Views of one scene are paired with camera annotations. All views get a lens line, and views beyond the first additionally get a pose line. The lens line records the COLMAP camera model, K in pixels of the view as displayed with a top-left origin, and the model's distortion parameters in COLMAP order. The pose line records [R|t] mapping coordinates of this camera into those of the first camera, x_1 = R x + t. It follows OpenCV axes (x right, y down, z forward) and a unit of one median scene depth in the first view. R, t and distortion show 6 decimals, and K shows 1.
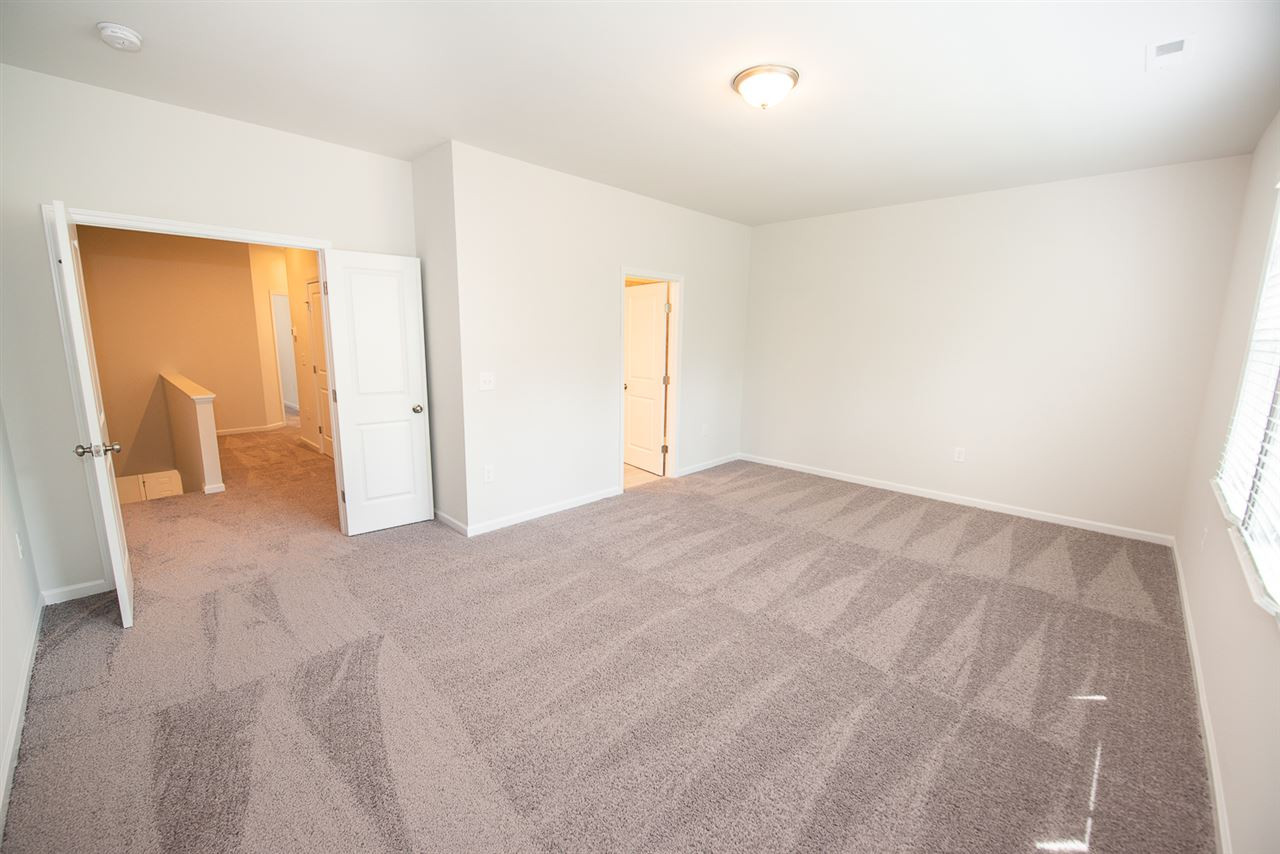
lens RADIAL K [[518.7, 0, 630.4], [0, 518.7, 428.0], [0, 0, 1]] dist [-0.015115, -0.000213]
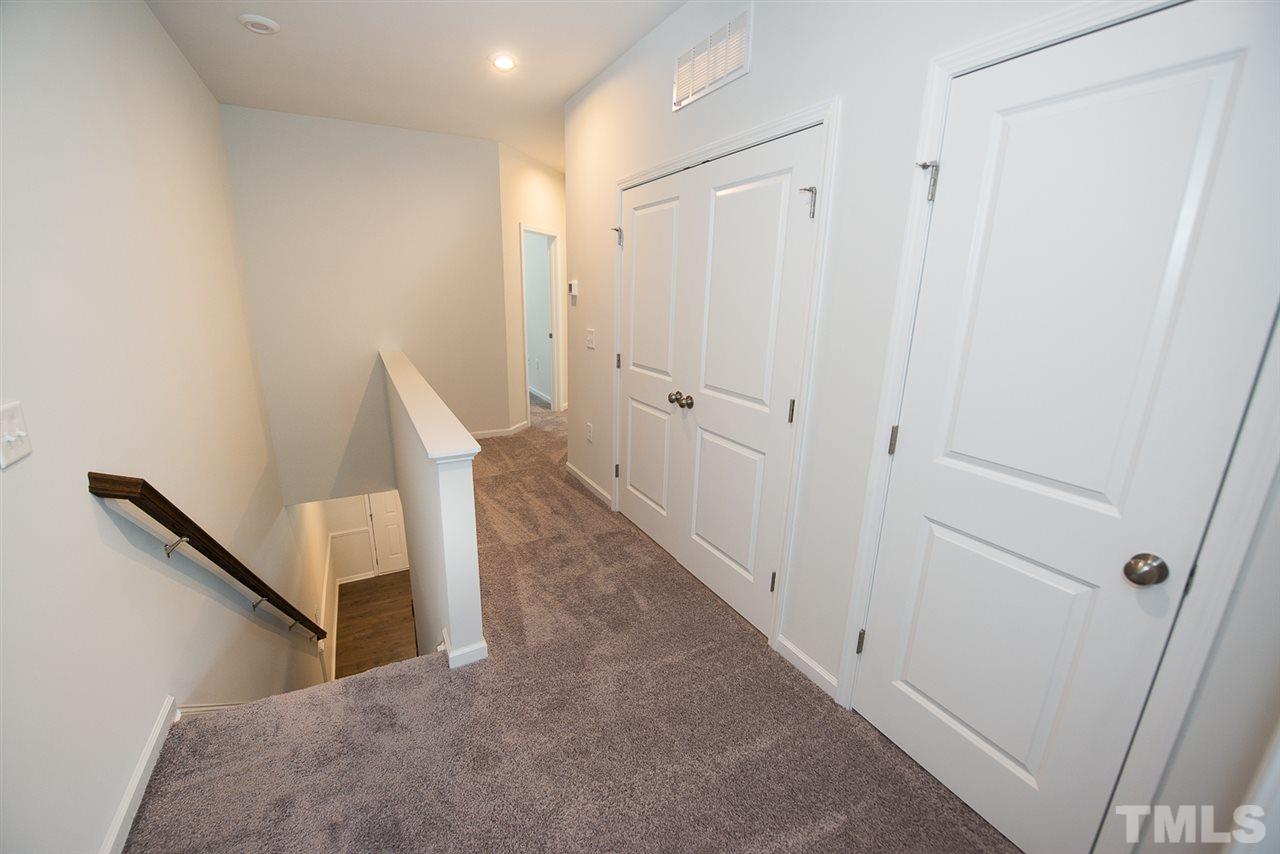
lens RADIAL K [[518.7, 0, 630.4], [0, 518.7, 428.0], [0, 0, 1]] dist [-0.015115, -0.000213]
pose [[0.950855, 0.073431, -0.300804, -0.419069], [-0.051247, 0.995396, 0.080996, -0.084327], [0.305366, -0.061600, 0.950240, 0.477151]]
